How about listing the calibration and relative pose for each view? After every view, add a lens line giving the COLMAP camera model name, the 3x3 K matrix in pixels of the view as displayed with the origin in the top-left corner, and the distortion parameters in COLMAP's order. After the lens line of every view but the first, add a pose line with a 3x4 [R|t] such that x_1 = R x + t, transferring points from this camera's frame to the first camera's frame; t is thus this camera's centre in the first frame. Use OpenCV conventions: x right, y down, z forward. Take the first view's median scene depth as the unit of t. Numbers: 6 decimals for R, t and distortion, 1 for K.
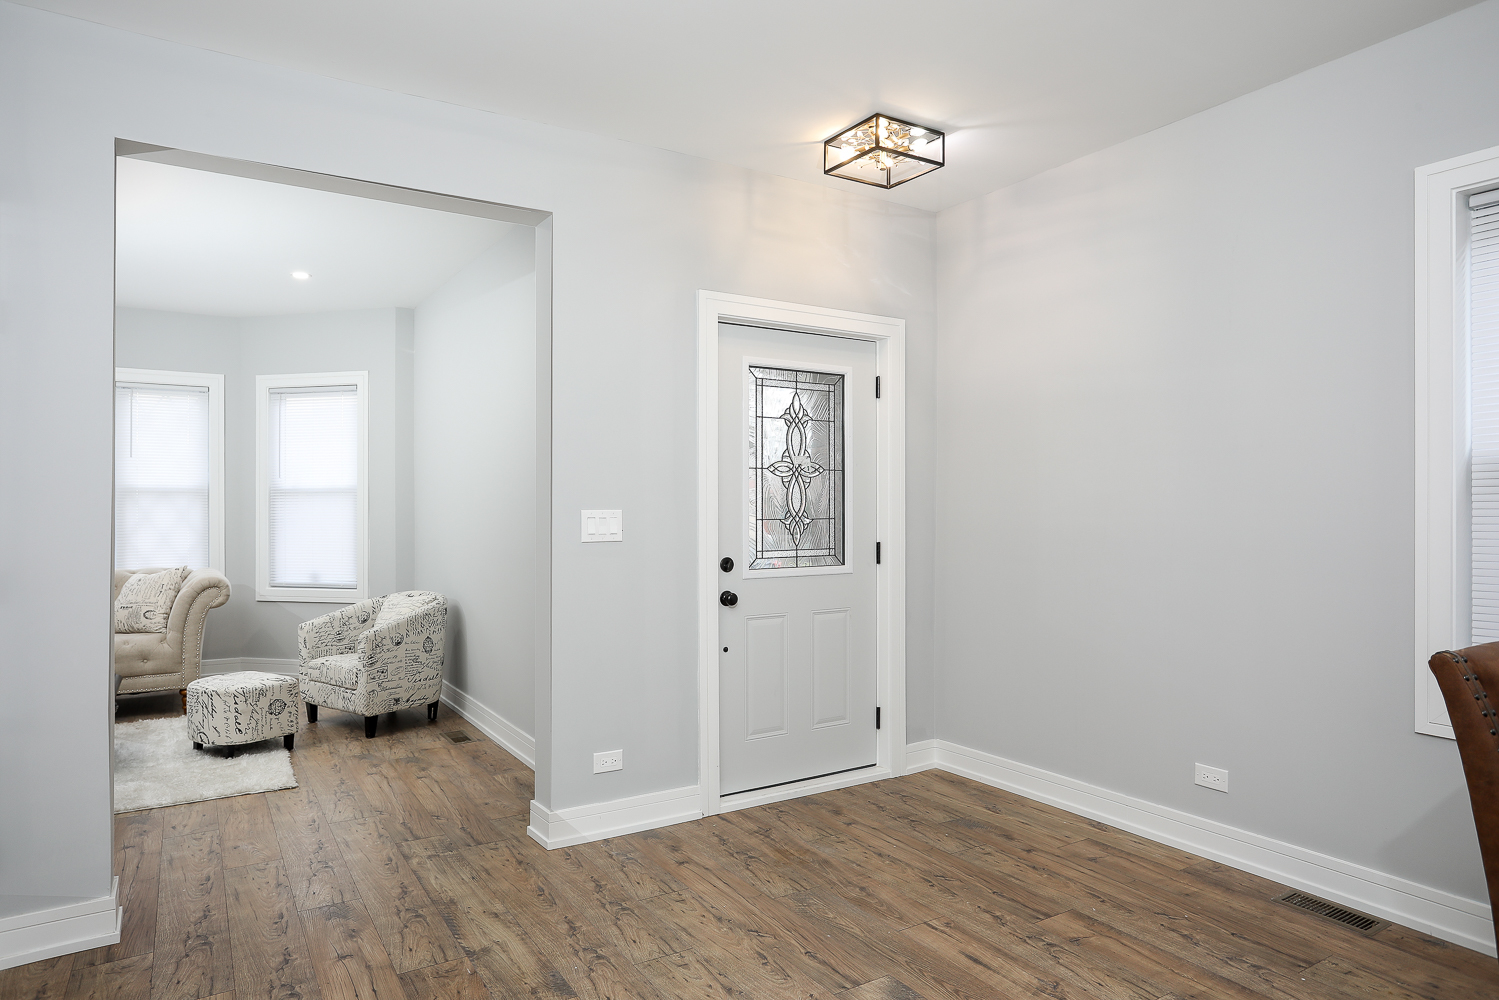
lens RADIAL K [[930.7, 0, 745.8], [0, 930.7, 502.0], [0, 0, 1]] dist [-0.011076, 0.000914]
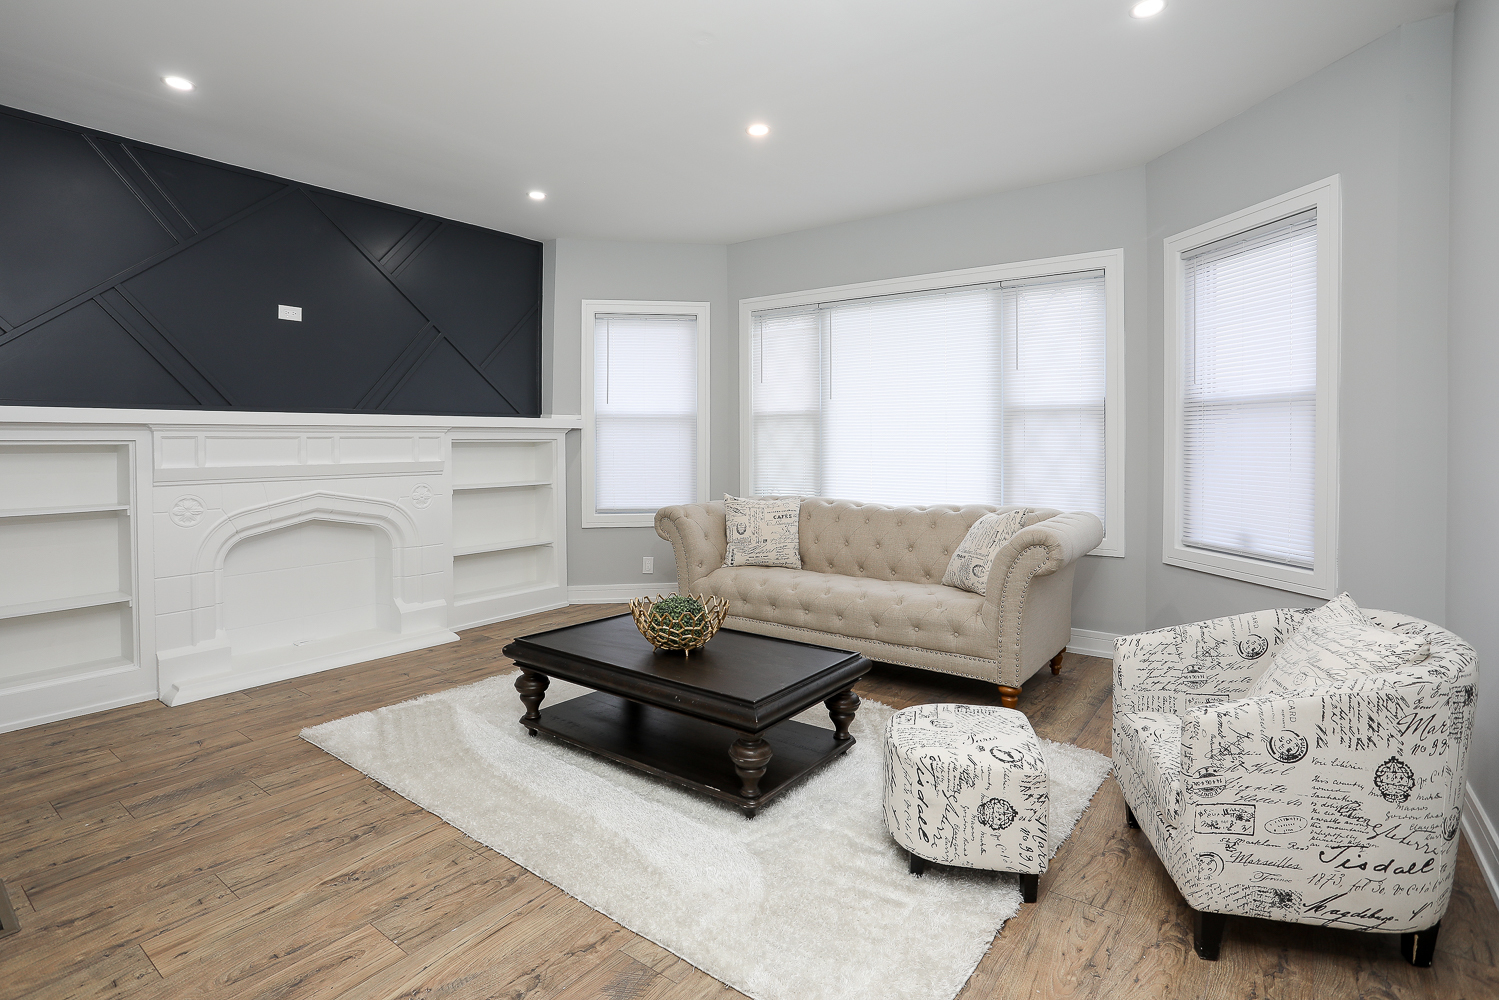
lens RADIAL K [[751.5, 0, 725.9], [0, 751.5, 445.7], [0, 0, 1]] dist [-0.028786, 0.008723]
pose [[0.350165, 0.007603, -0.936657, -0.159674], [0.009230, 0.999891, 0.011567, 0.011913], [0.936642, -0.012695, 0.350057, 0.652304]]
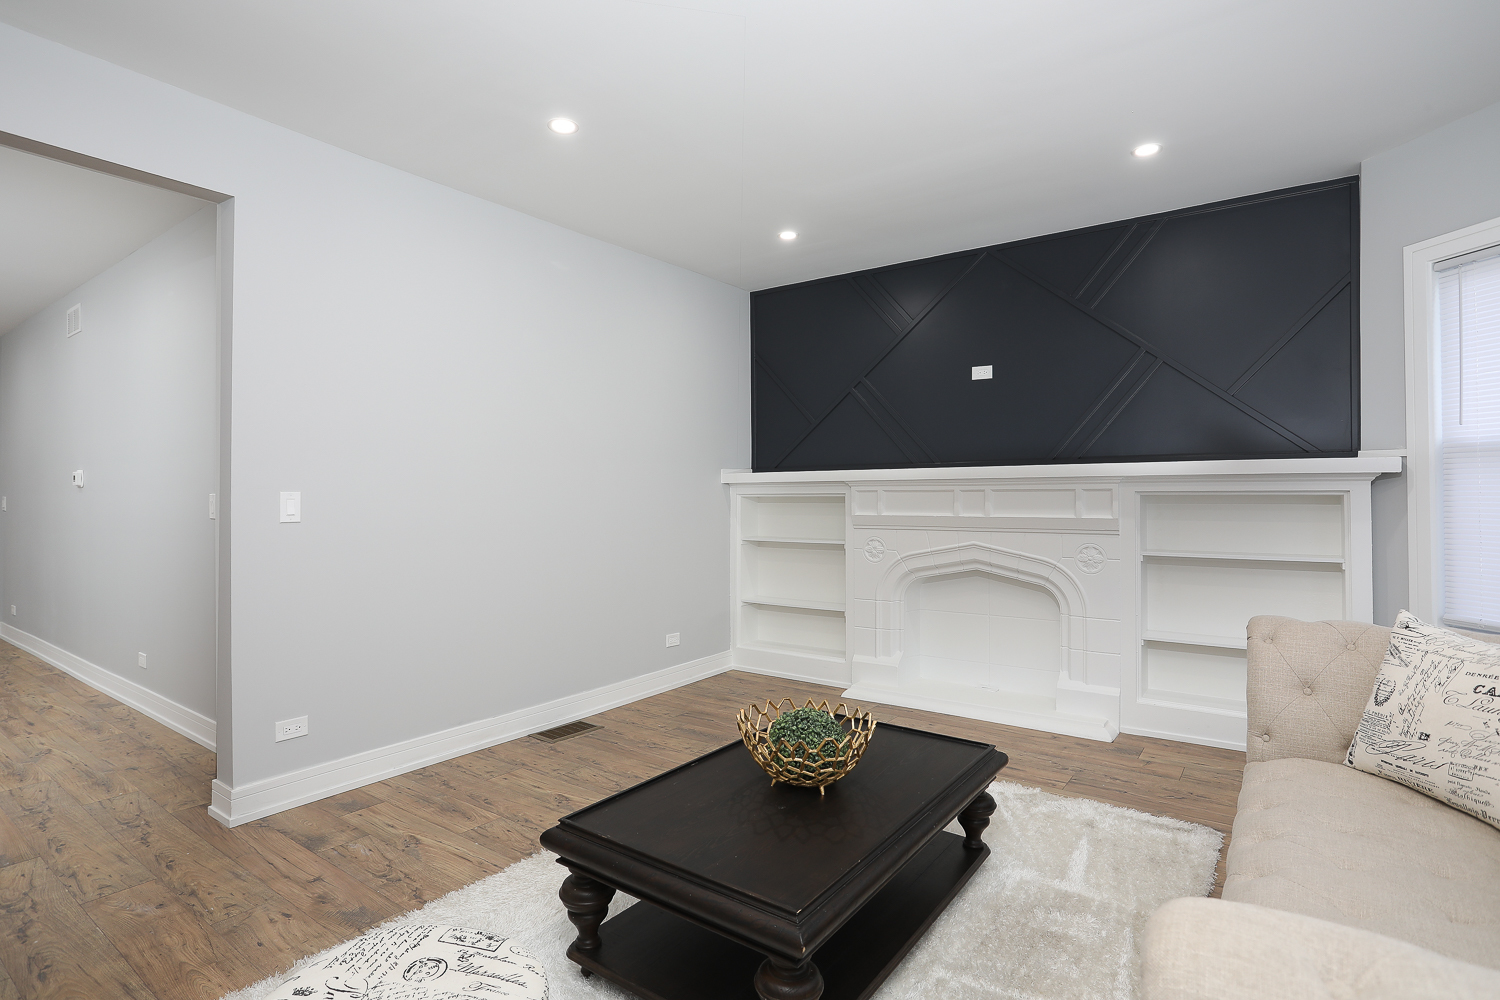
lens RADIAL K [[752.0, 0, 759.7], [0, 752.0, 493.7], [0, 0, 1]] dist [-0.028786, 0.008723]
pose [[-0.922433, 0.003621, -0.386139, -0.523366], [0.007333, 0.999940, -0.008140, 0.016665], [0.386087, -0.010340, -0.922405, 1.196270]]
